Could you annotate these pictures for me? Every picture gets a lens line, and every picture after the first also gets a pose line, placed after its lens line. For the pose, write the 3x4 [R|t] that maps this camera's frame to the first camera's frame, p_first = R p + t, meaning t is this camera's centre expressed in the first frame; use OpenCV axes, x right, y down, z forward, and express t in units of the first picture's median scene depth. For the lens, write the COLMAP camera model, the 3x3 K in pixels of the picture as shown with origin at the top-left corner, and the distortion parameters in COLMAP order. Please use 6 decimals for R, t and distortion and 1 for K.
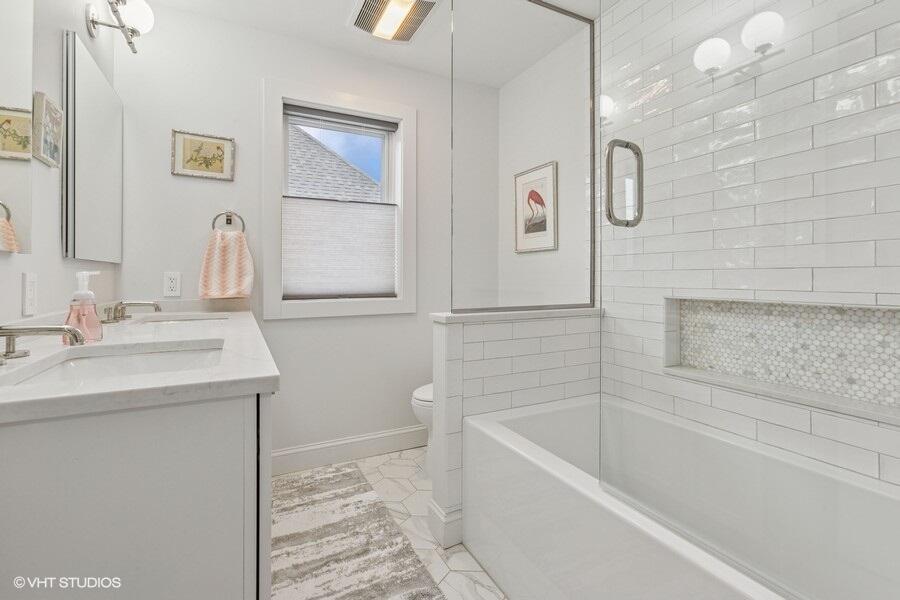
lens RADIAL K [[415.0, 0, 449.2], [0, 415.0, 283.9], [0, 0, 1]] dist [0.000087, 0.000585]
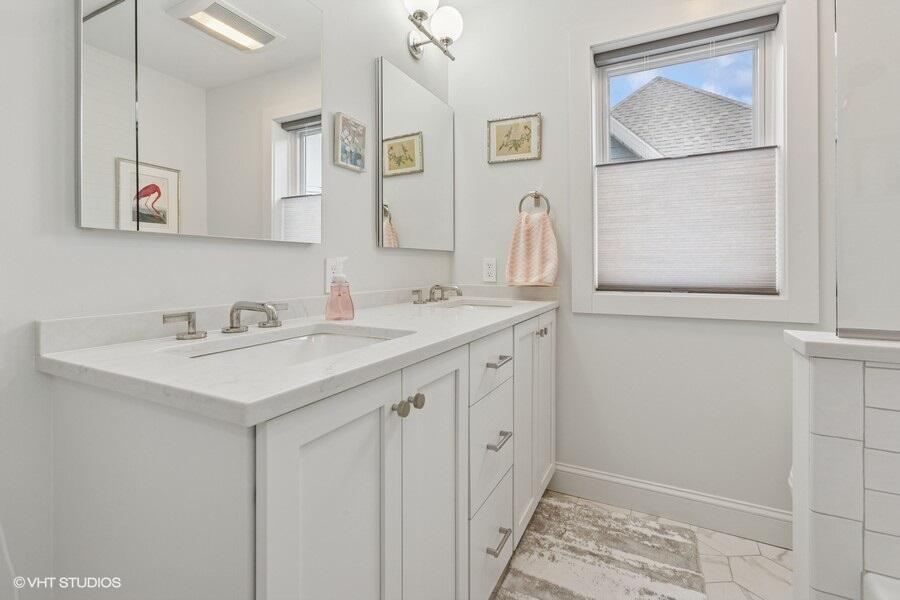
lens RADIAL K [[412.9, 0, 448.5], [0, 412.9, 266.1], [0, 0, 1]] dist [-0.006476, 0.001067]
pose [[0.578362, 0.002304, -0.815777, 0.111667], [-0.013445, 0.999887, -0.006708, -0.000533], [0.815669, 0.014848, 0.578328, 0.311371]]
